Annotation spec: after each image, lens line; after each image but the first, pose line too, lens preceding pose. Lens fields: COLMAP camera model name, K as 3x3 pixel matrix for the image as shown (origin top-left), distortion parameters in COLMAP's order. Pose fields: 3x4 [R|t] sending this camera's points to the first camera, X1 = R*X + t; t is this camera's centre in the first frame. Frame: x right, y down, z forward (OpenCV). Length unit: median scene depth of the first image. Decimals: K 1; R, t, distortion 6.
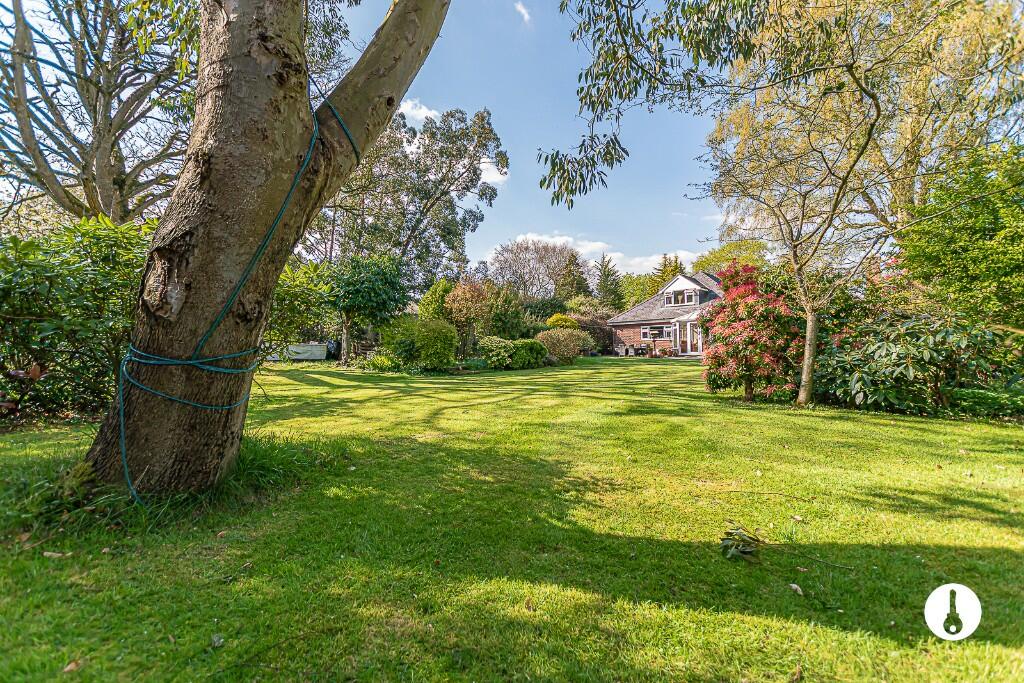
lens RADIAL K [[449.7, 0, 506.5], [0, 449.7, 338.6], [0, 0, 1]] dist [0.014024, -0.005939]
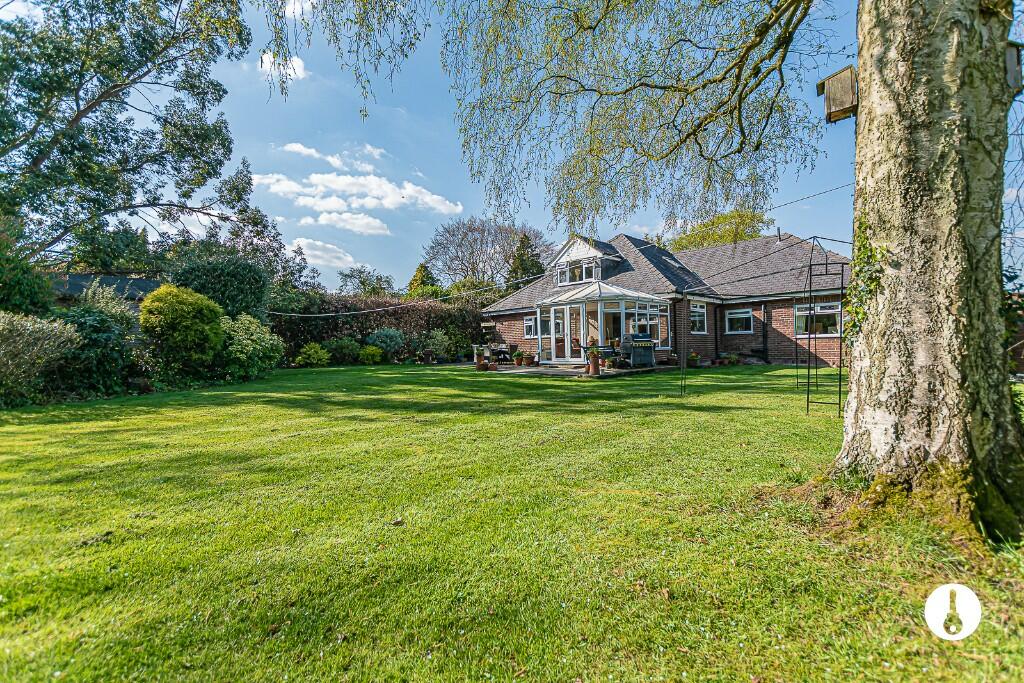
lens RADIAL K [[449.7, 0, 503.6], [0, 449.7, 344.5], [0, 0, 1]] dist [0.014024, -0.005939]
pose [[0.998680, -0.004108, -0.051196, 1.645517], [0.005138, 0.999787, 0.020007, -0.000006], [0.051103, -0.020243, 0.998488, 1.826362]]
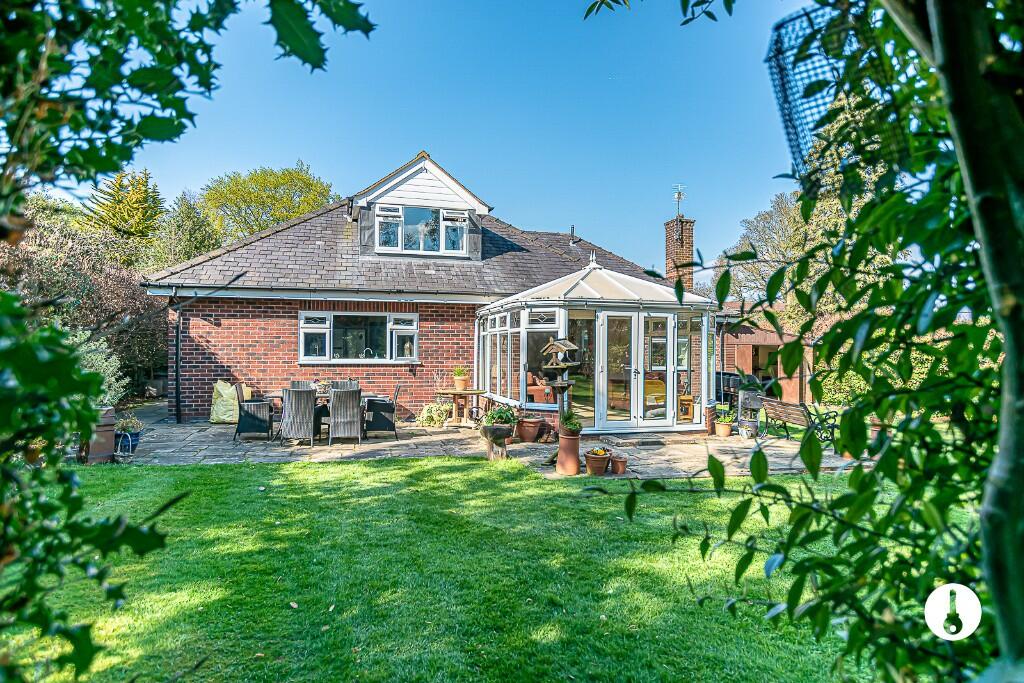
lens RADIAL K [[610.2, 0, 501.2], [0, 610.2, 335.8], [0, 0, 1]] dist [0.003789, 0.003582]
pose [[0.530725, 0.045498, 0.846322, 0.287674], [-0.042117, 0.998740, -0.027281, -0.041105], [-0.846497, -0.021166, 0.531973, 3.812799]]
